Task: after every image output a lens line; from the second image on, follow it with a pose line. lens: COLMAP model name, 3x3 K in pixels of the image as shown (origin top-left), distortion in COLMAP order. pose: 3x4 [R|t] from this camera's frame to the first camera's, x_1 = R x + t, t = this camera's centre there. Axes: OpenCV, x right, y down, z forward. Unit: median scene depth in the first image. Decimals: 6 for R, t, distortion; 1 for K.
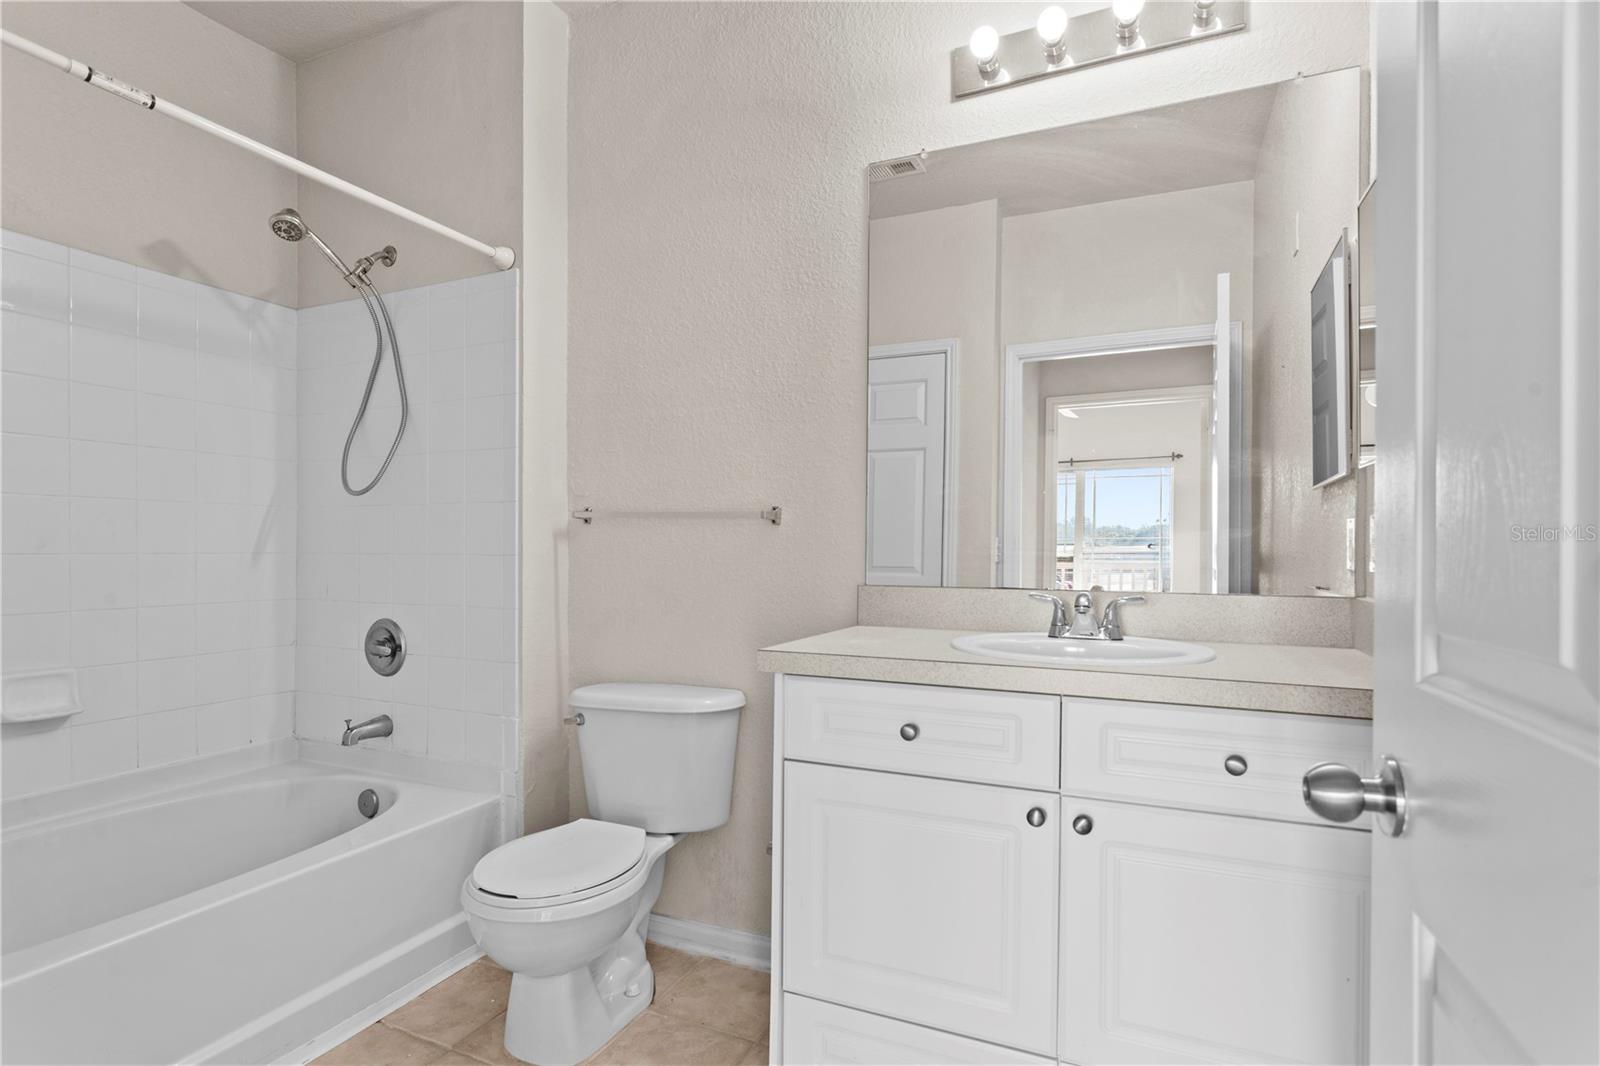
lens RADIAL K [[790.2, 0, 810.7], [0, 790.2, 547.3], [0, 0, 1]] dist [-0.019111, 0.008051]
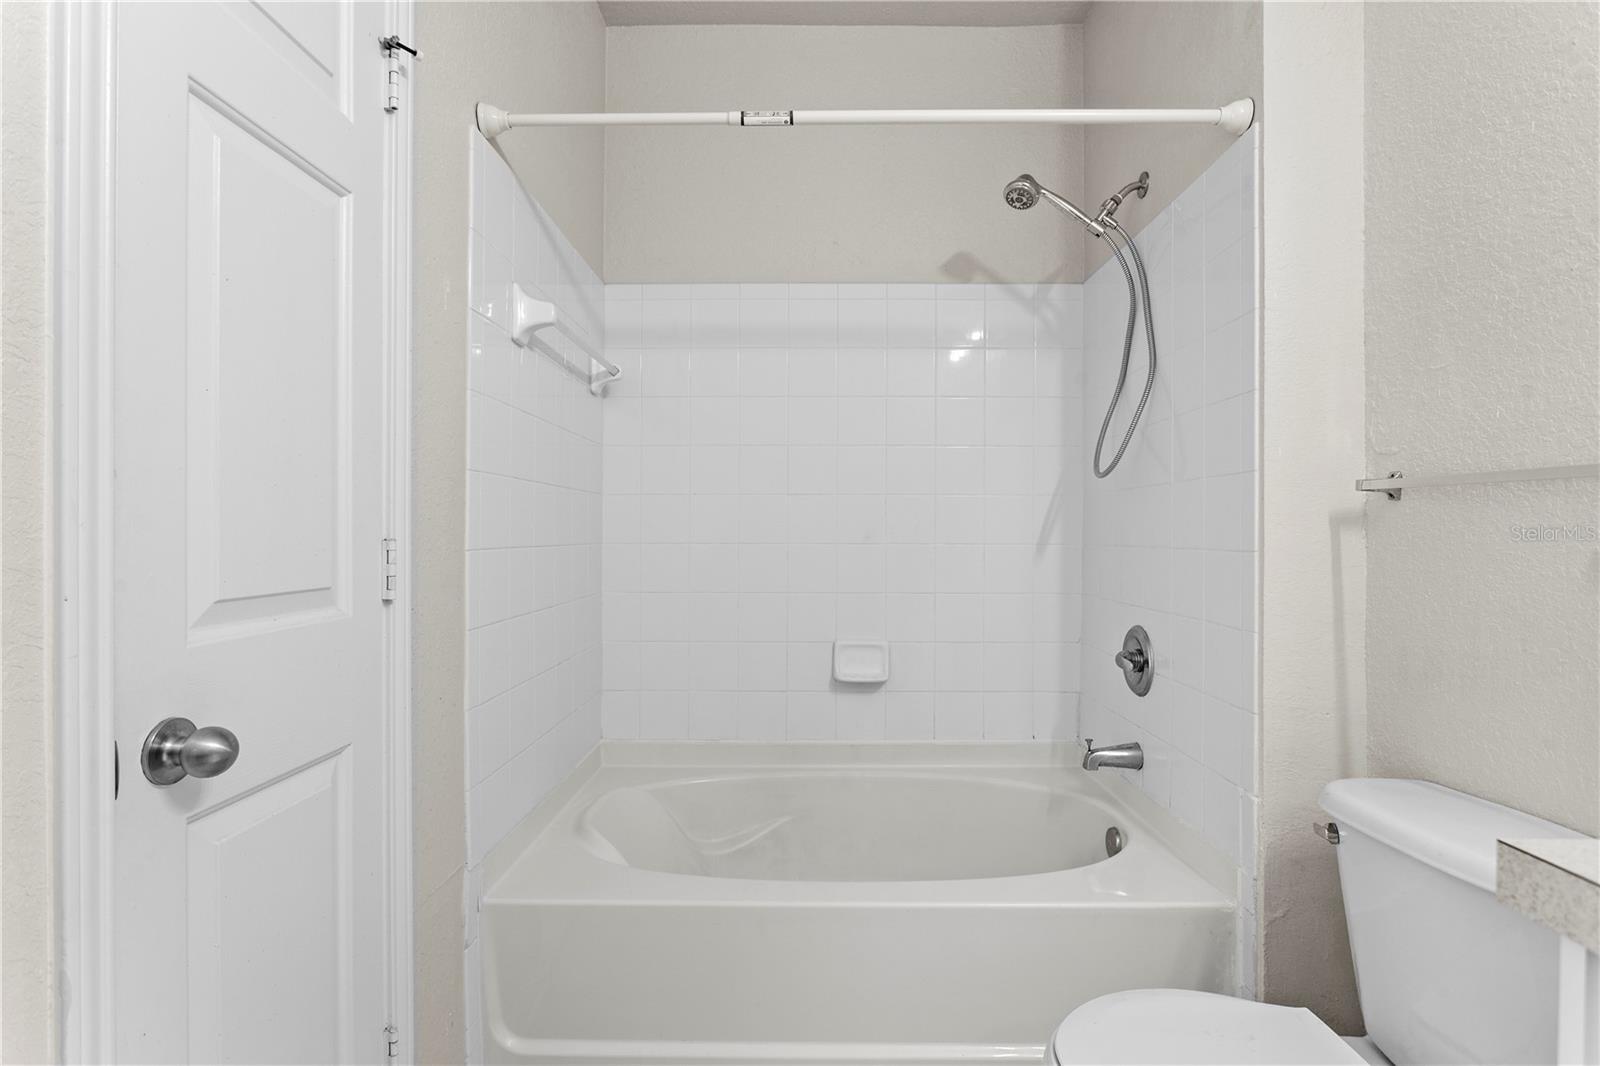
lens RADIAL K [[790.2, 0, 794.1], [0, 790.2, 530.6], [0, 0, 1]] dist [-0.019111, 0.008051]
pose [[0.393602, -0.006569, -0.919258, 0.078627], [0.002962, 0.999978, -0.005878, -0.004889], [0.919276, -0.000409, 0.393613, 0.362478]]
